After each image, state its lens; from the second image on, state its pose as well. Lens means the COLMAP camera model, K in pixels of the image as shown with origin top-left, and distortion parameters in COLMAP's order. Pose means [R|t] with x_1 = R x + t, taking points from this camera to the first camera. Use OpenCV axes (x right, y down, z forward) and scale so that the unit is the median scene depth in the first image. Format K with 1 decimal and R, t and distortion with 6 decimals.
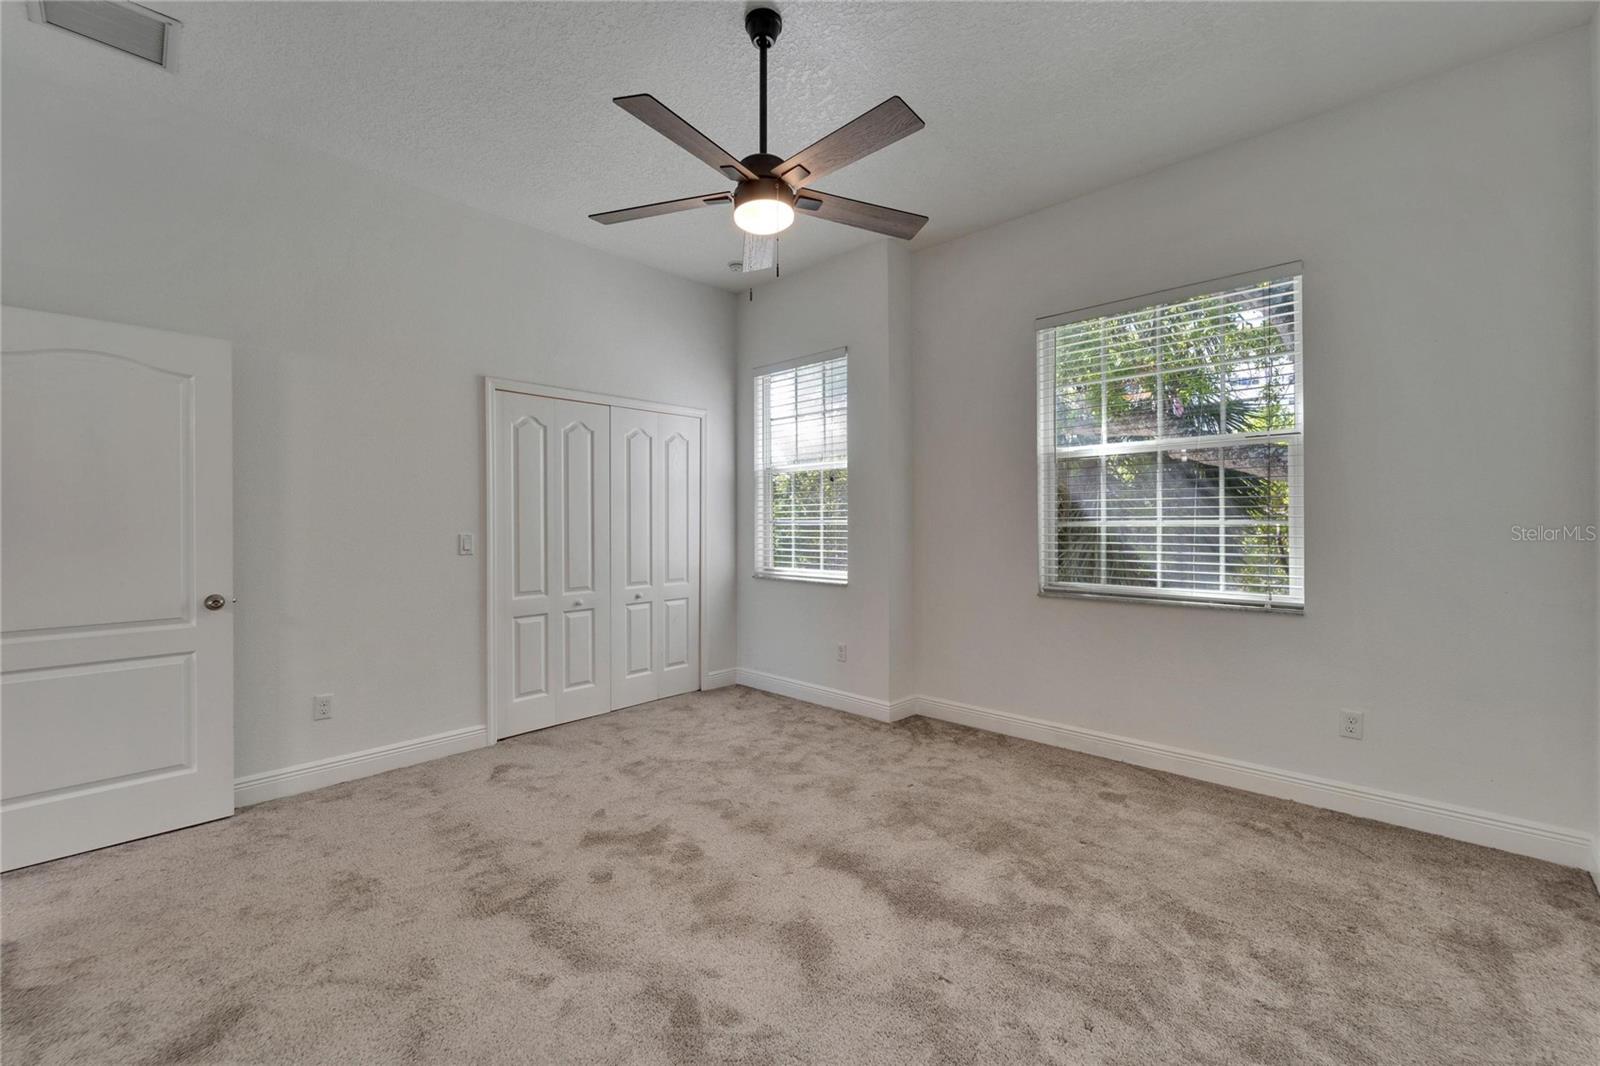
lens RADIAL K [[658.2, 0, 792.0], [0, 658.2, 526.3], [0, 0, 1]] dist [0.000968, -0.000099]
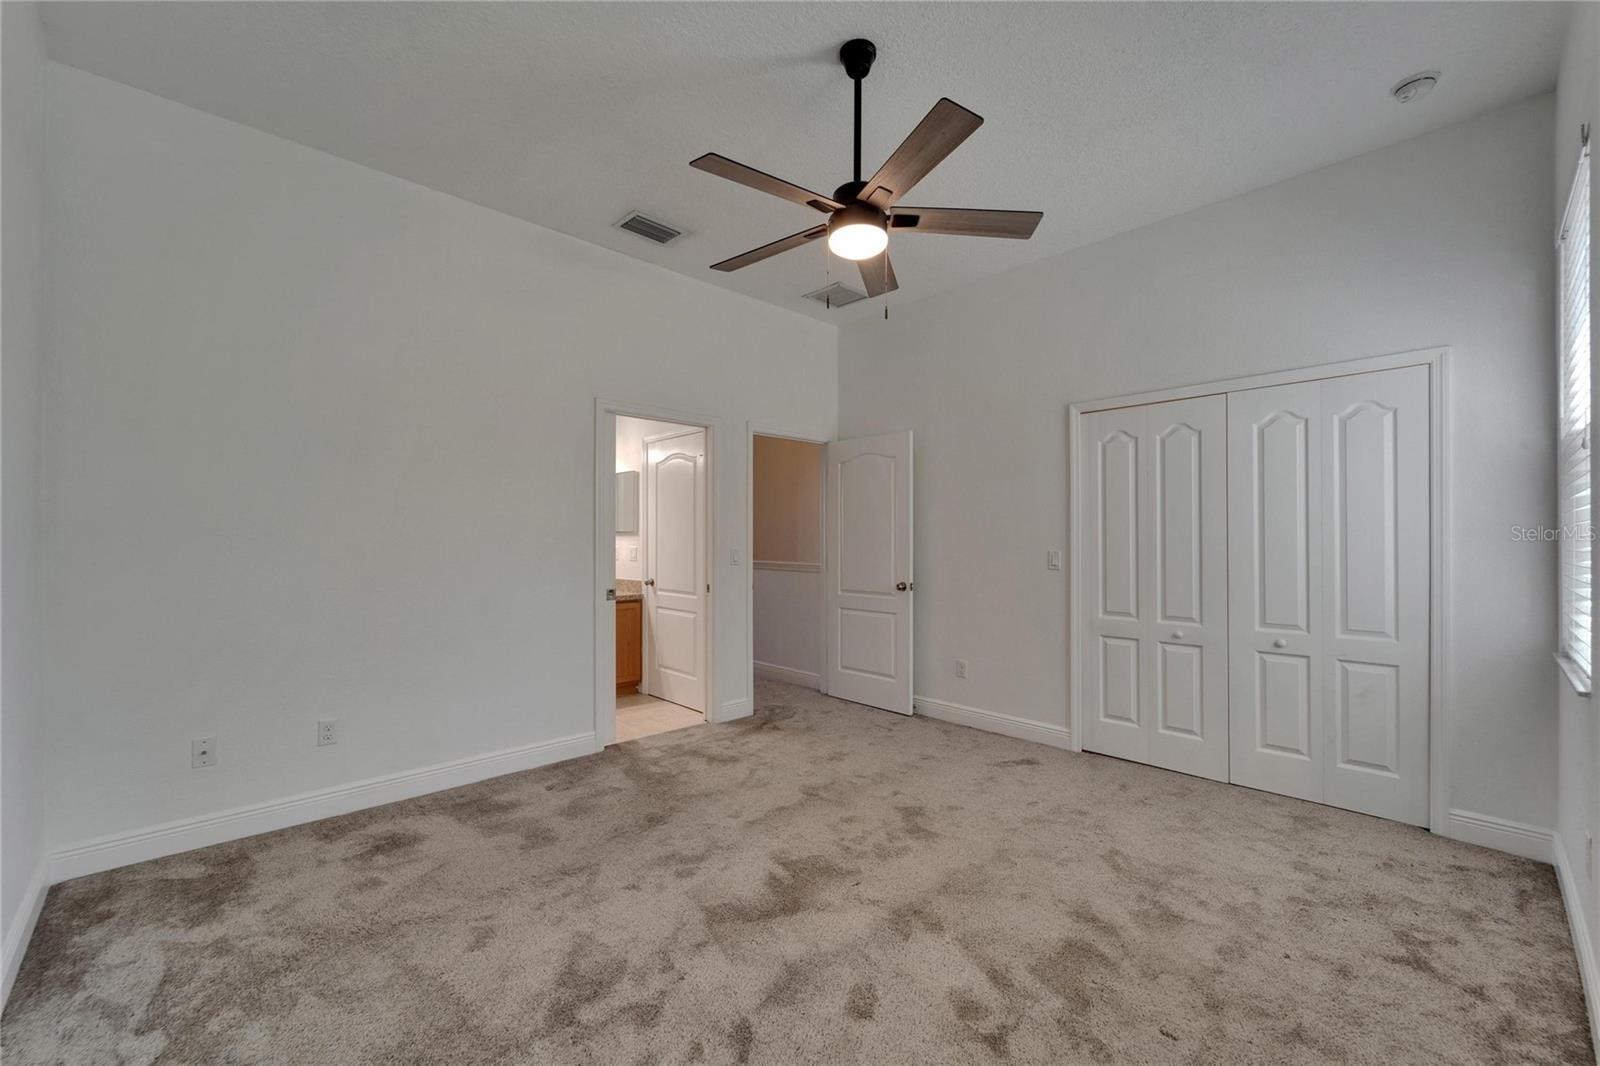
lens RADIAL K [[662.7, 0, 792.5], [0, 662.7, 545.4], [0, 0, 1]] dist [0.001210, -0.000022]
pose [[-0.073627, 0.017109, -0.997139, 0.721856], [-0.005585, 0.999830, 0.017568, -0.016289], [0.997270, 0.006863, -0.073519, 0.711228]]
